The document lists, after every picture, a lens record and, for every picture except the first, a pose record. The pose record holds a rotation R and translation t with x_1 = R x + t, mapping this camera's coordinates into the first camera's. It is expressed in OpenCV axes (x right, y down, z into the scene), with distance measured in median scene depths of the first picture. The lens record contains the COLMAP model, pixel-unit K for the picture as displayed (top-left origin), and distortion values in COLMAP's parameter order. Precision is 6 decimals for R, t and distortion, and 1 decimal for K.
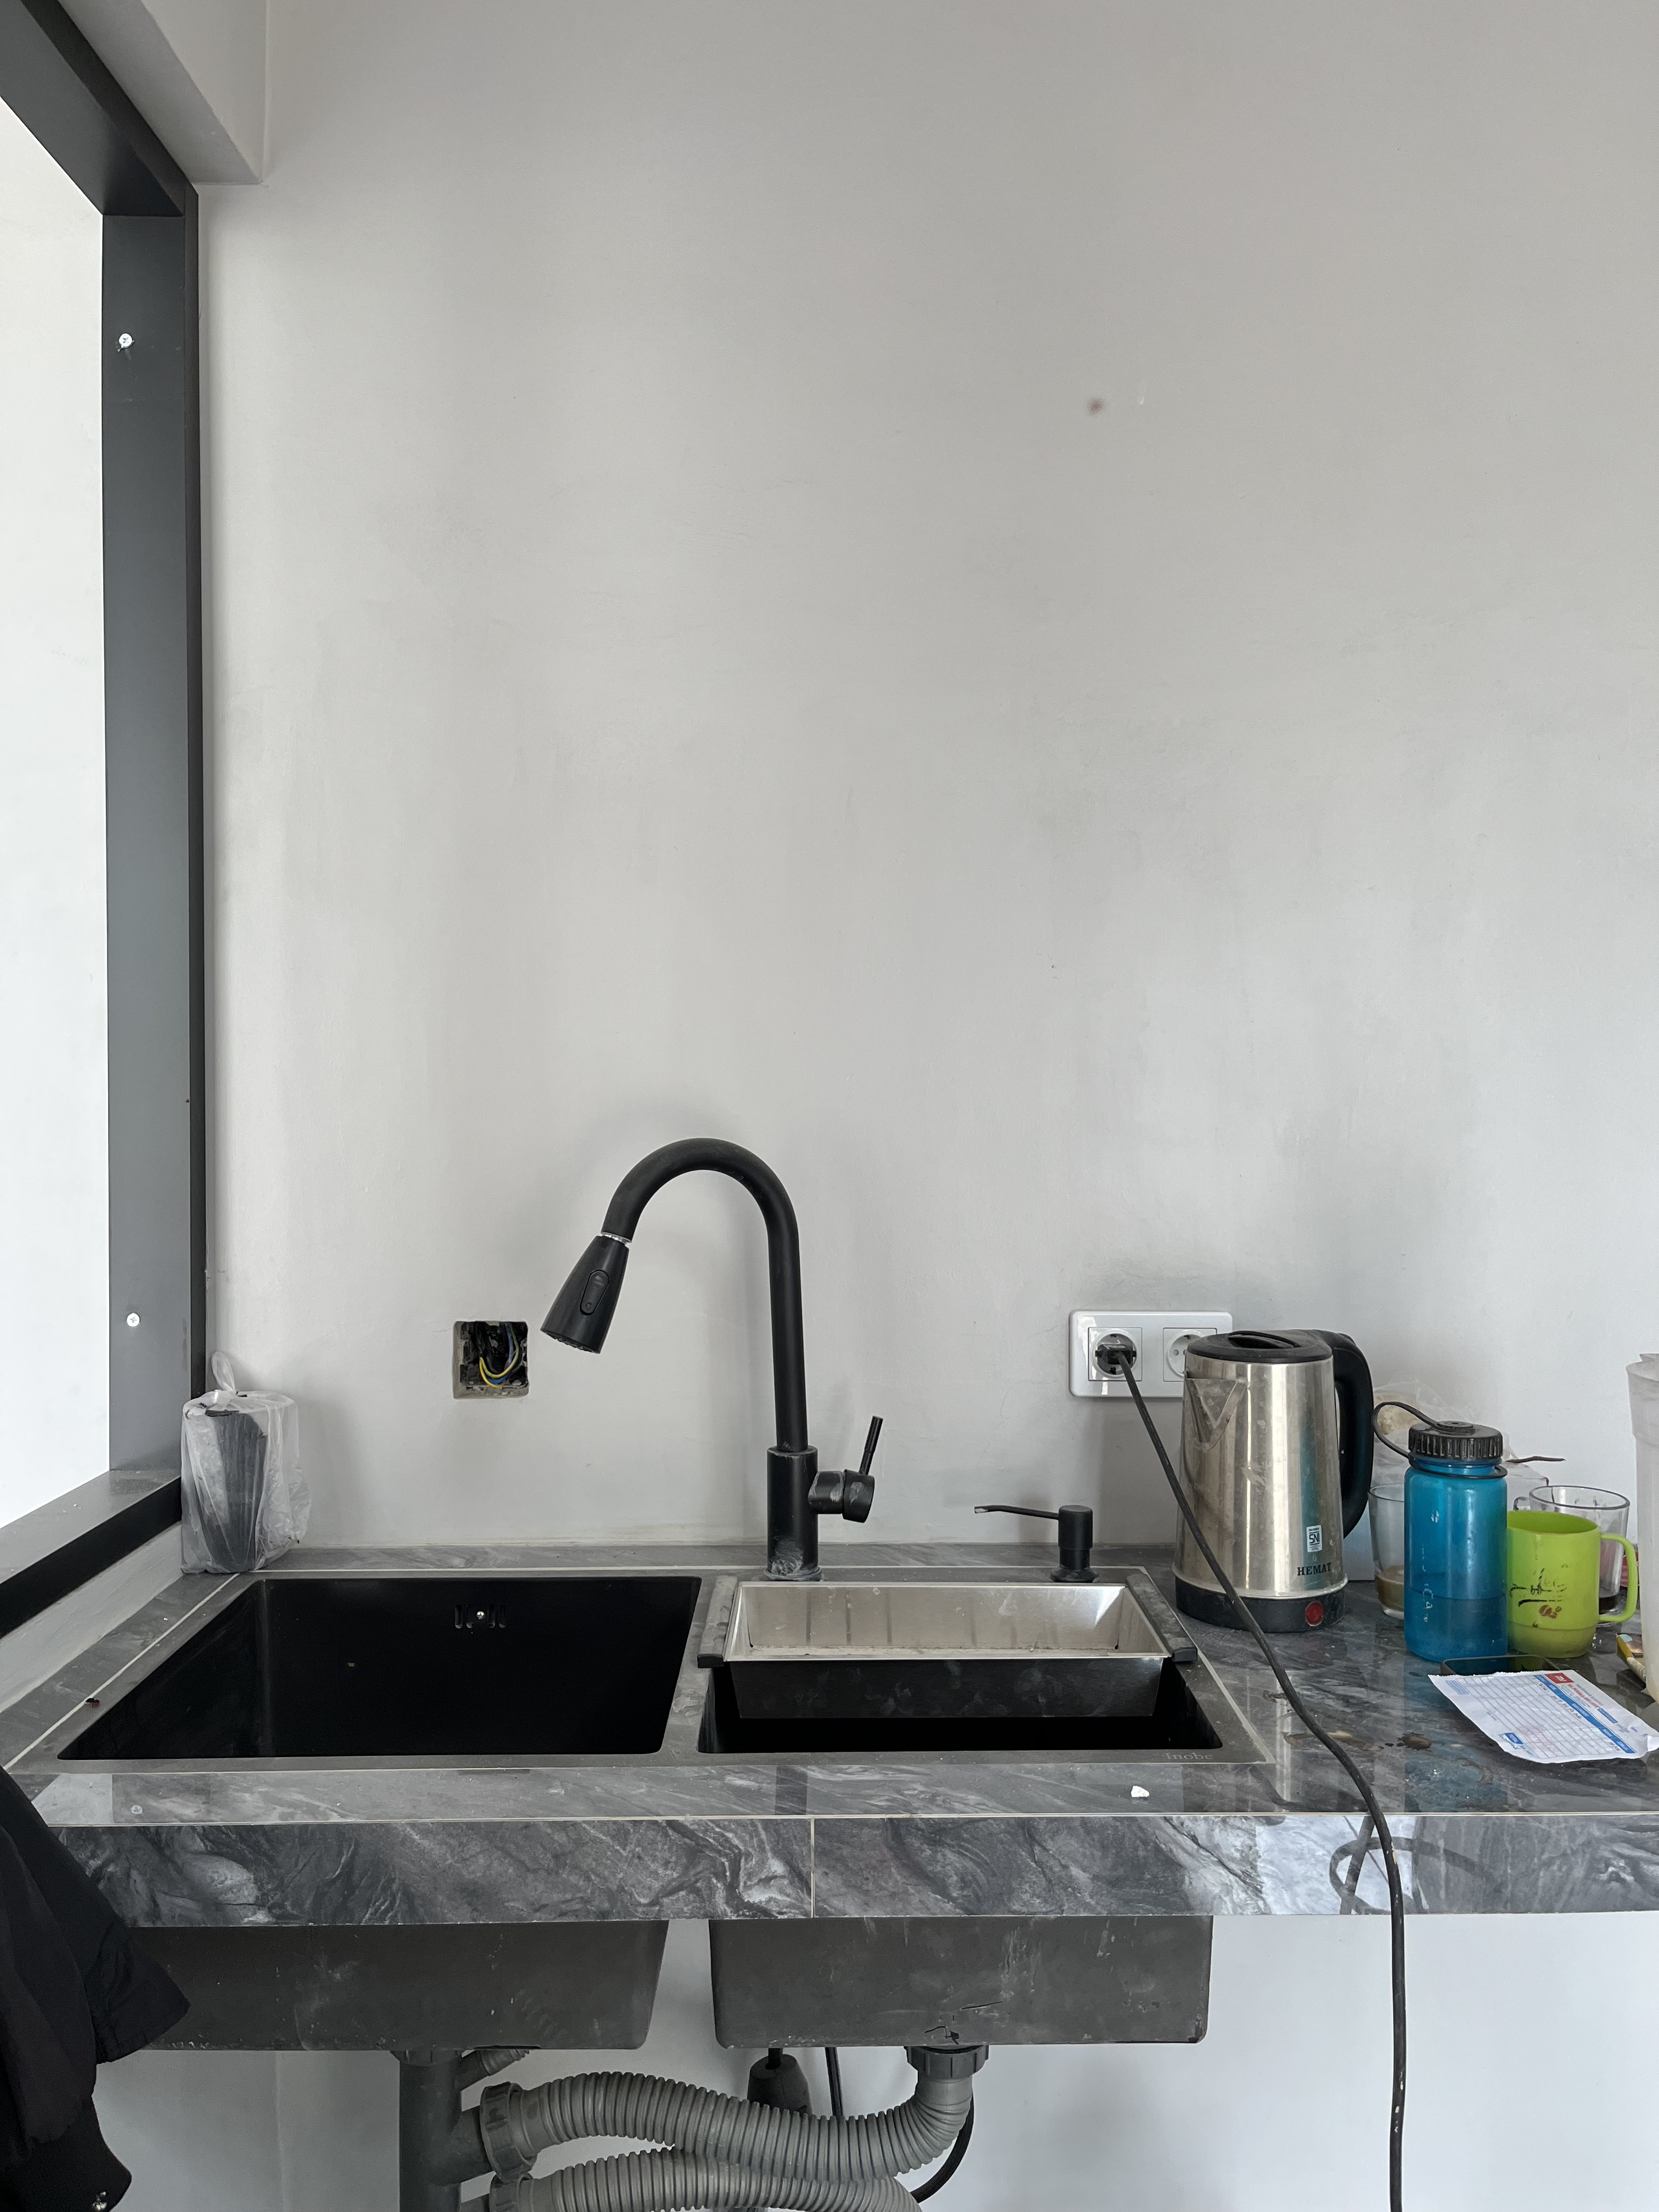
lens RADIAL K [[1673.1, 0, 829.5], [0, 1673.1, 1106.0], [0, 0, 1]] dist [0.069856, -0.104897]
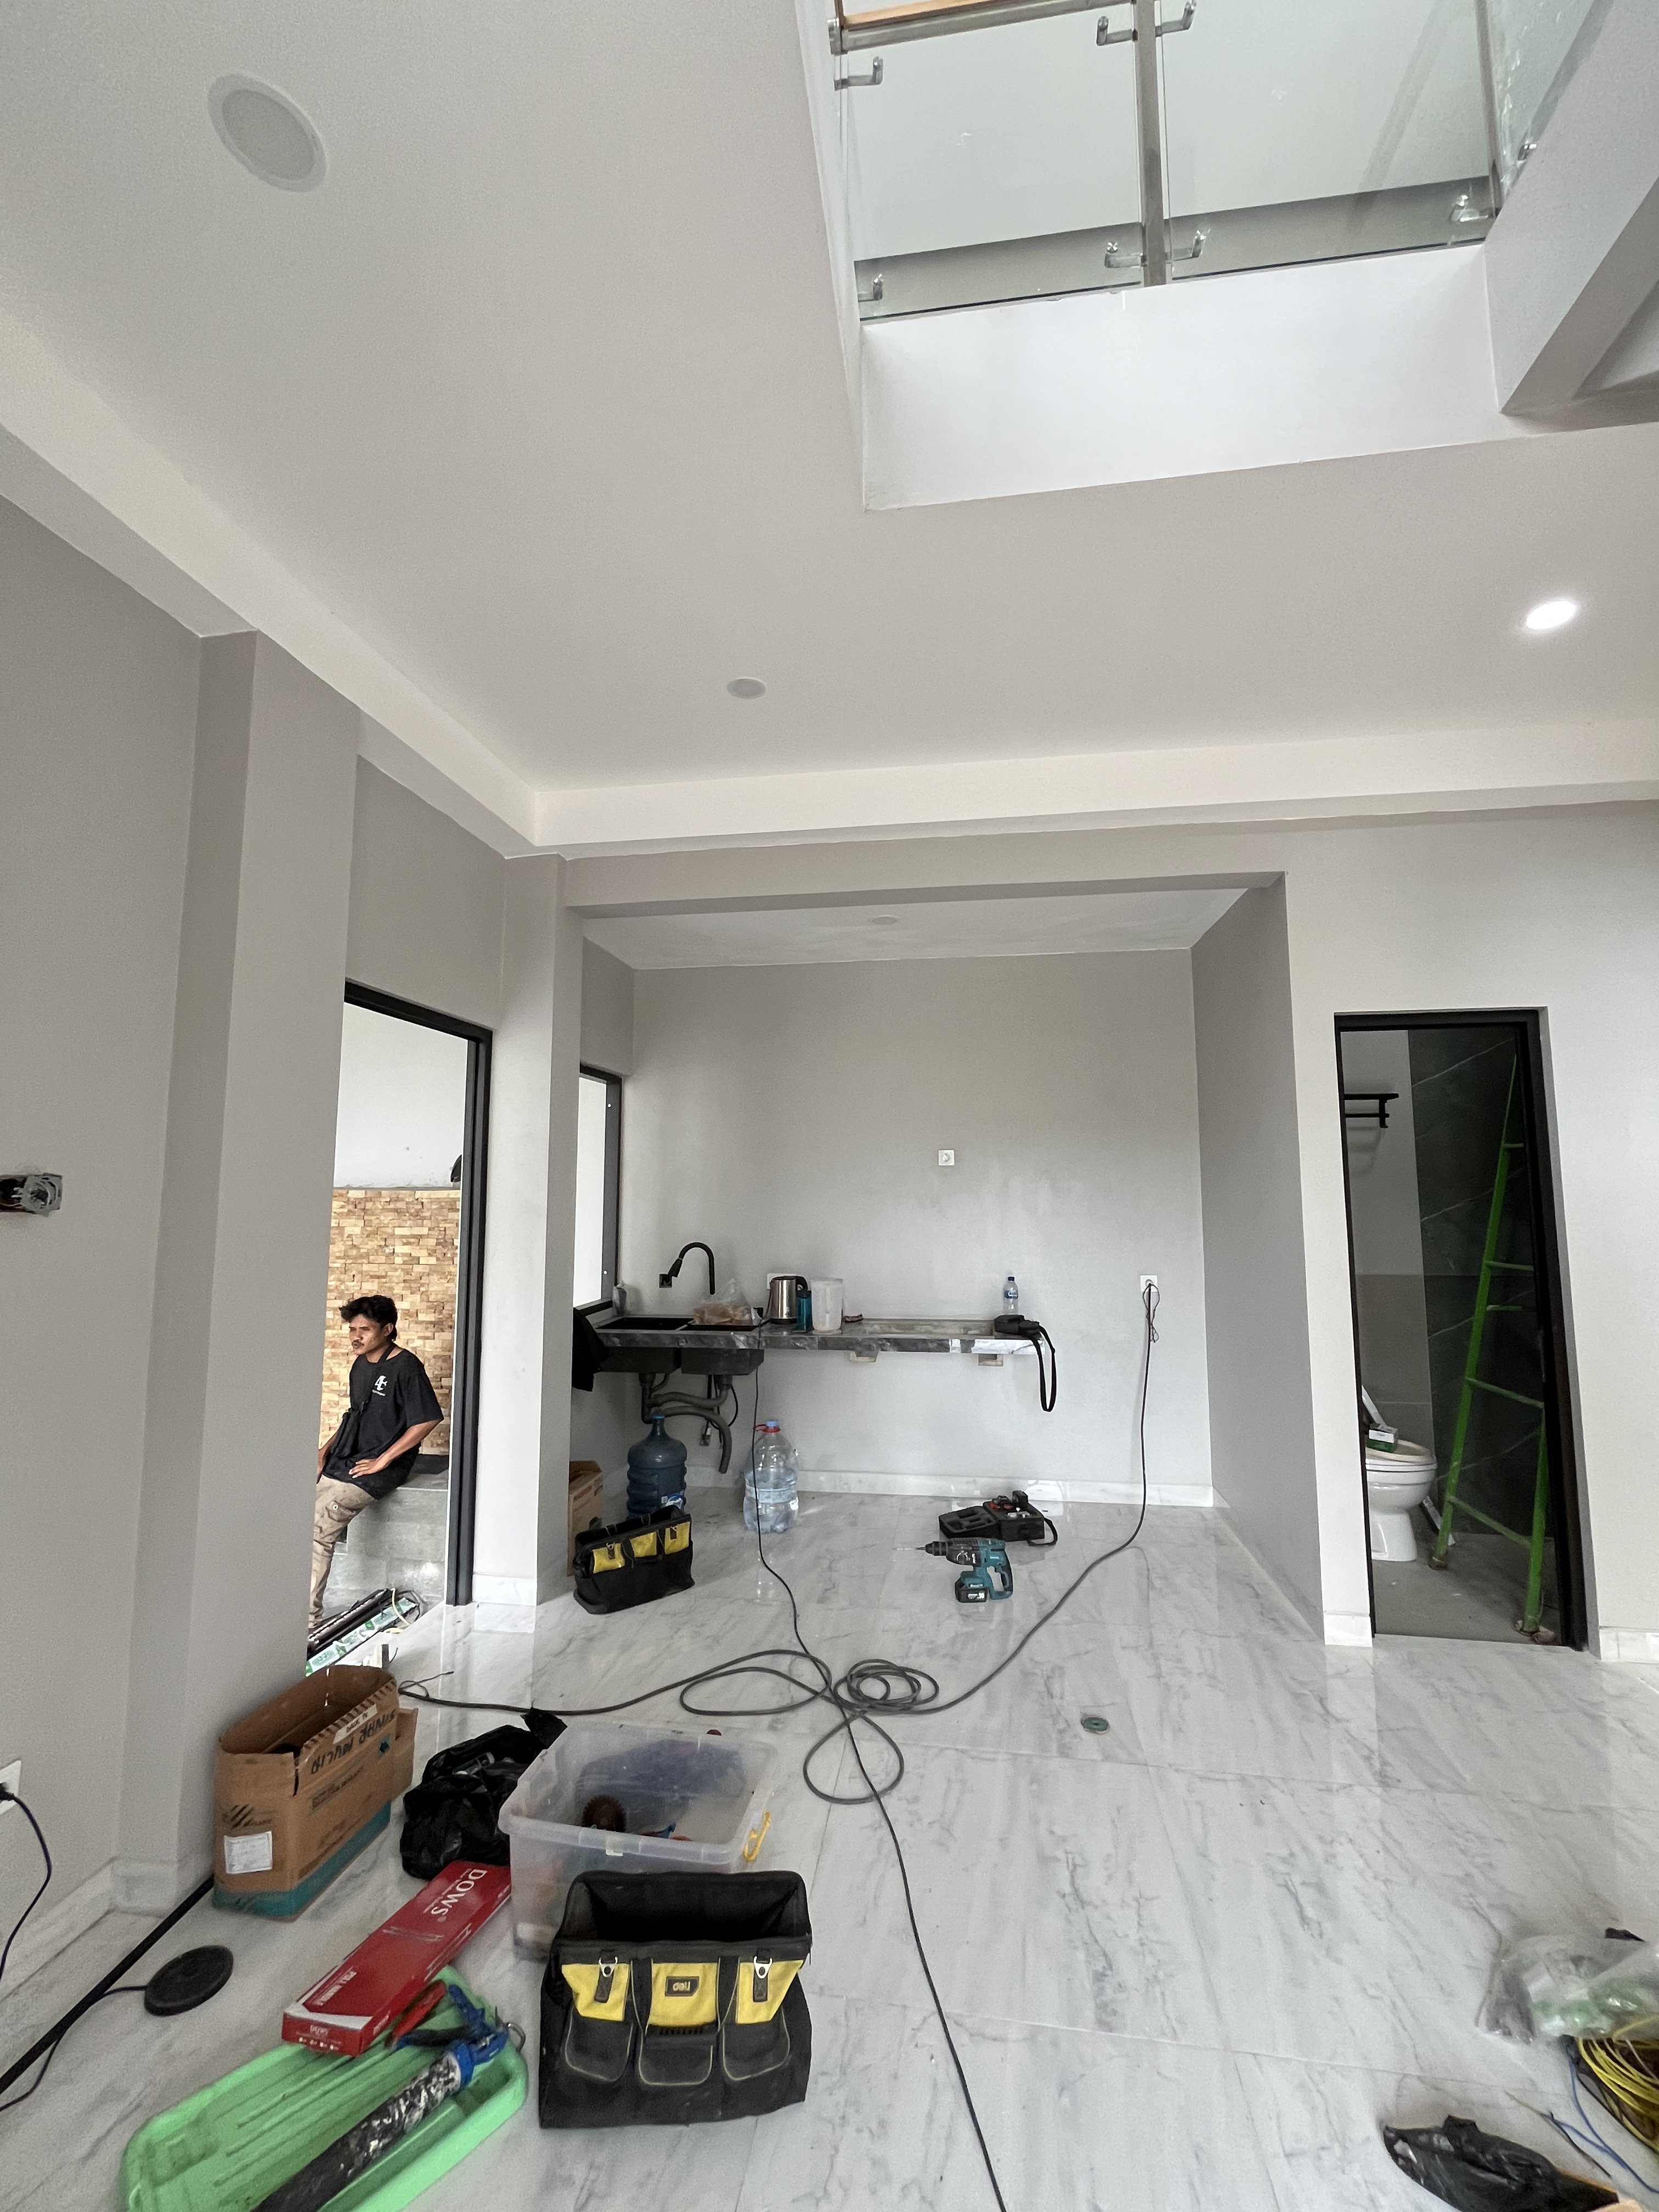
lens RADIAL K [[887.5, 0, 829.5], [0, 887.5, 1106.0], [0, 0, 1]] dist [-0.007122, -0.000151]
pose [[0.989937, -0.012937, -0.140917, 0.811415], [-0.003147, 0.993553, -0.113323, -0.101459], [0.141474, 0.112626, 0.983514, -2.011006]]
